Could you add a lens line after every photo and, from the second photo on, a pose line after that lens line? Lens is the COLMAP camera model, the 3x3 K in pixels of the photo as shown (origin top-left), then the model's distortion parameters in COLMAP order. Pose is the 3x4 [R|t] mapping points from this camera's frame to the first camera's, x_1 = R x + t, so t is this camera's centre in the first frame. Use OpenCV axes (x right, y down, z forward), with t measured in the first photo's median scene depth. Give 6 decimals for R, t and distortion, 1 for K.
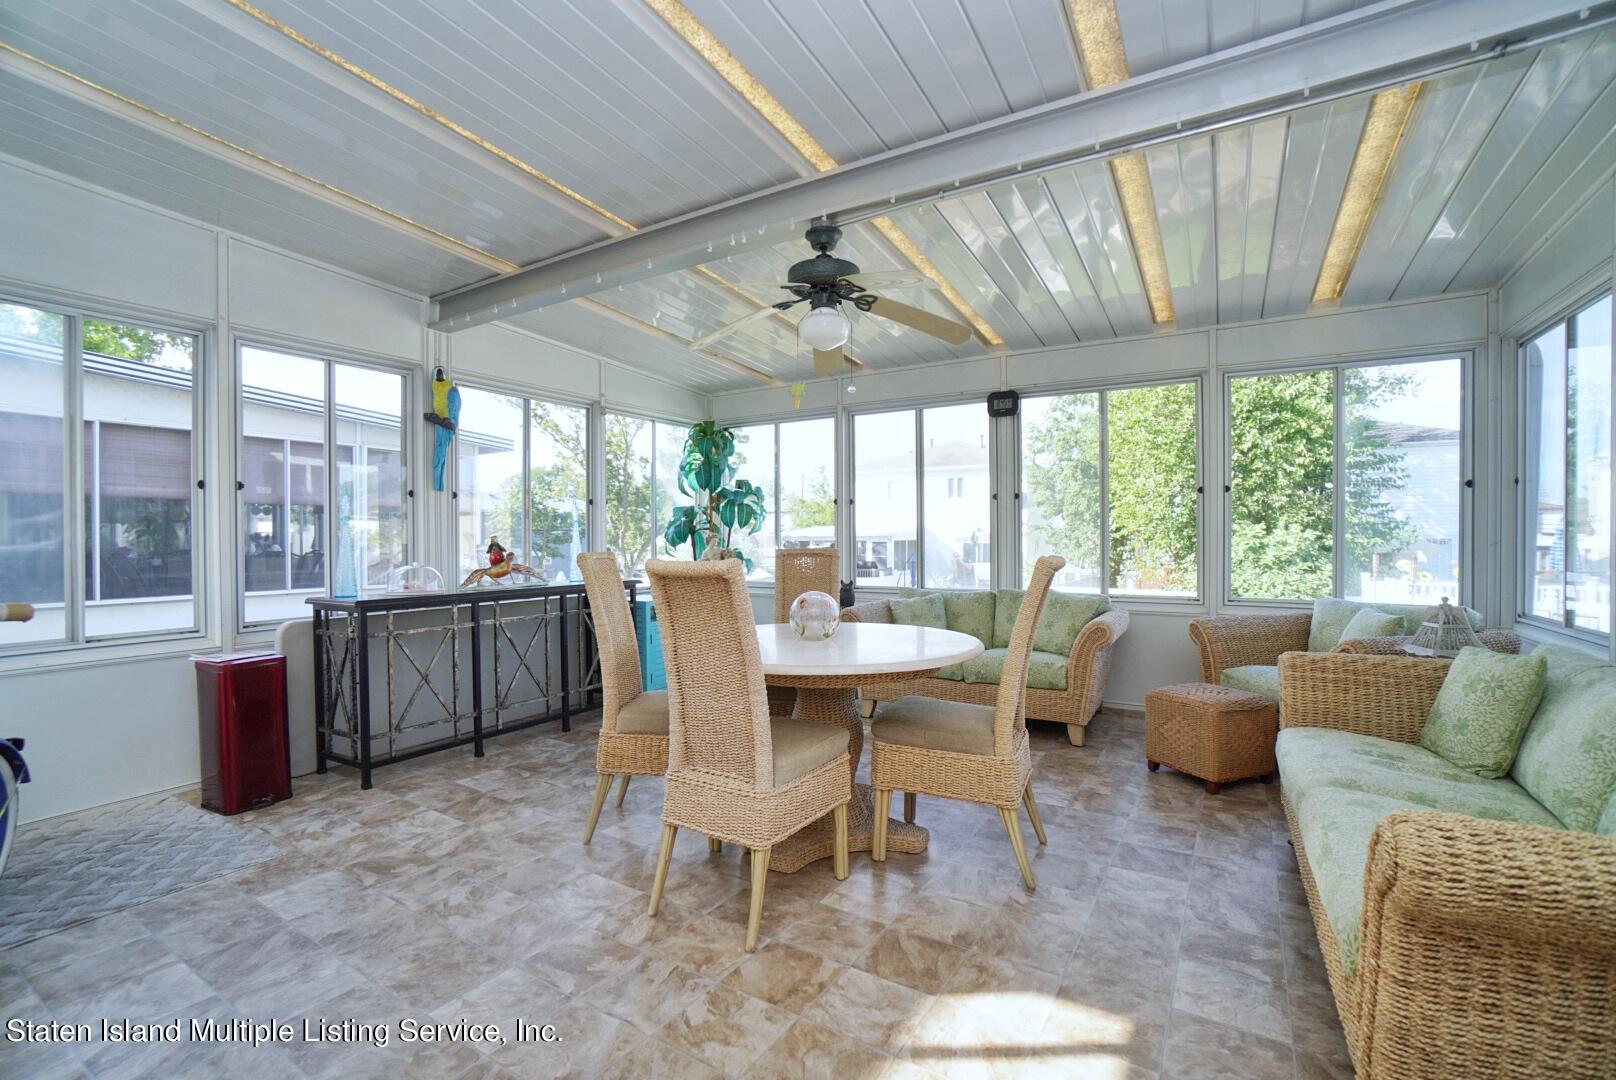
lens RADIAL K [[712.2, 0, 785.9], [0, 712.2, 534.9], [0, 0, 1]] dist [-0.051131, 0.013917]
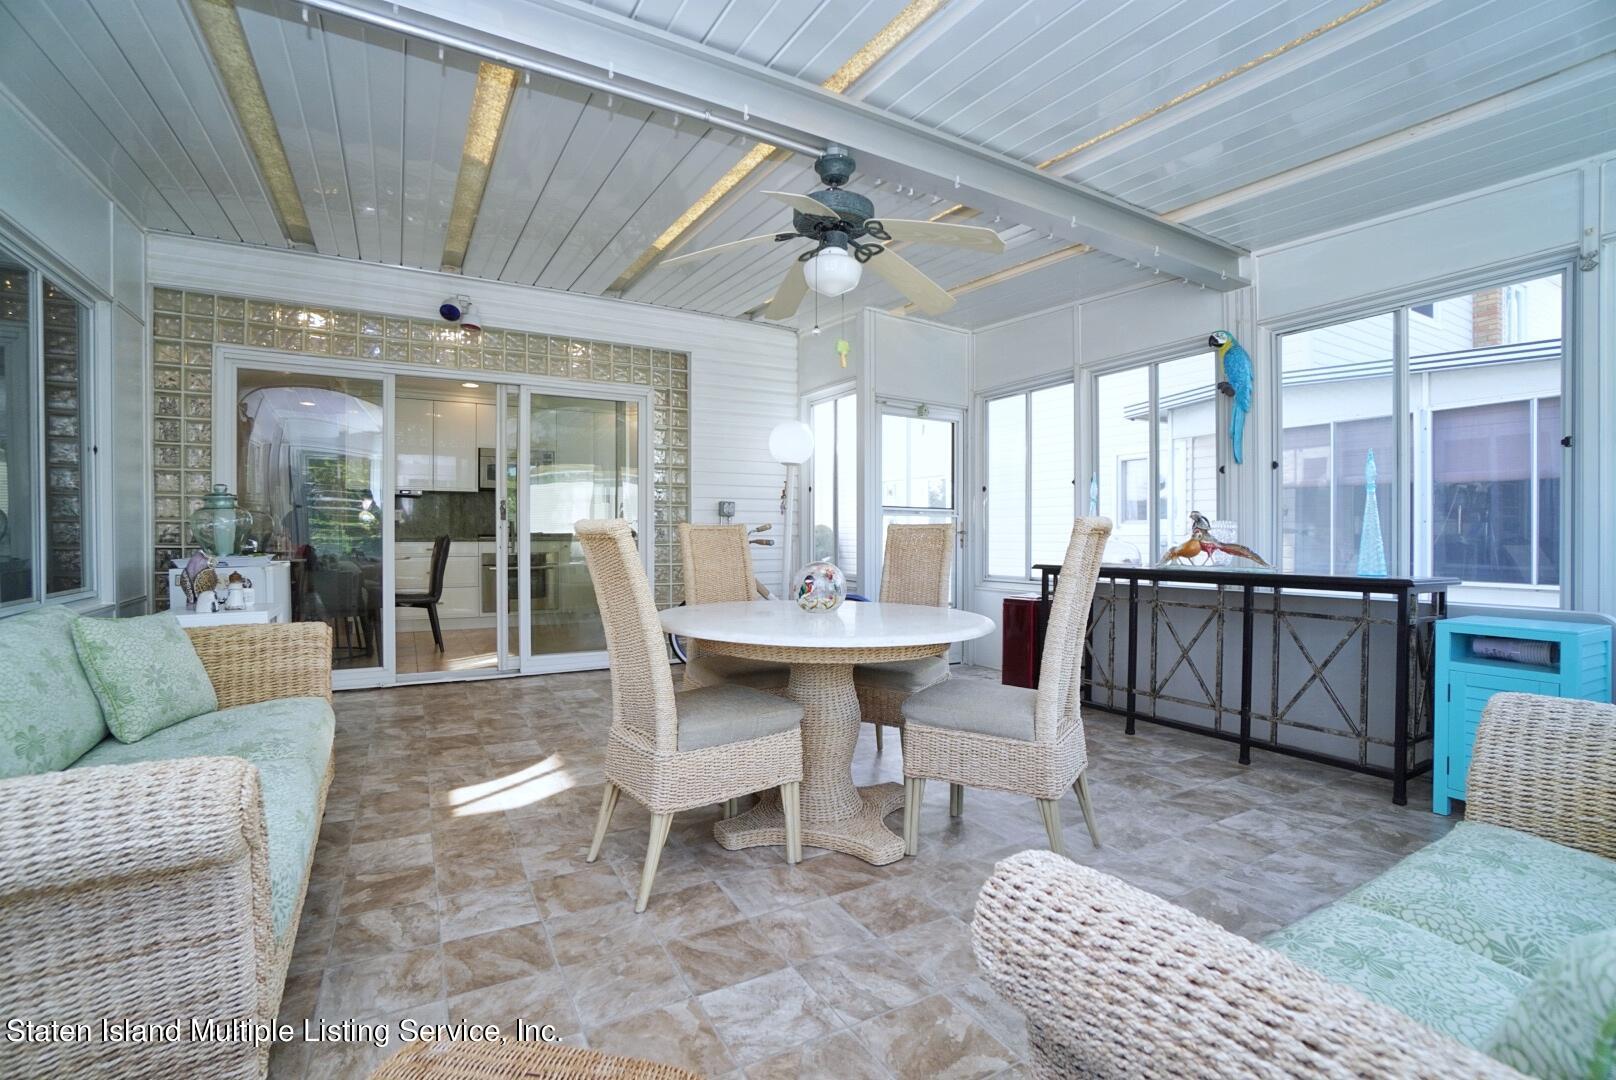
lens RADIAL K [[712.2, 0, 811.2], [0, 712.2, 545.2], [0, 0, 1]] dist [-0.051131, 0.013917]
pose [[-0.469129, 0.014761, -0.883006, 0.617004], [0.012038, 0.999874, 0.010319, 0.030004], [0.883047, -0.005789, -0.469248, 1.005585]]
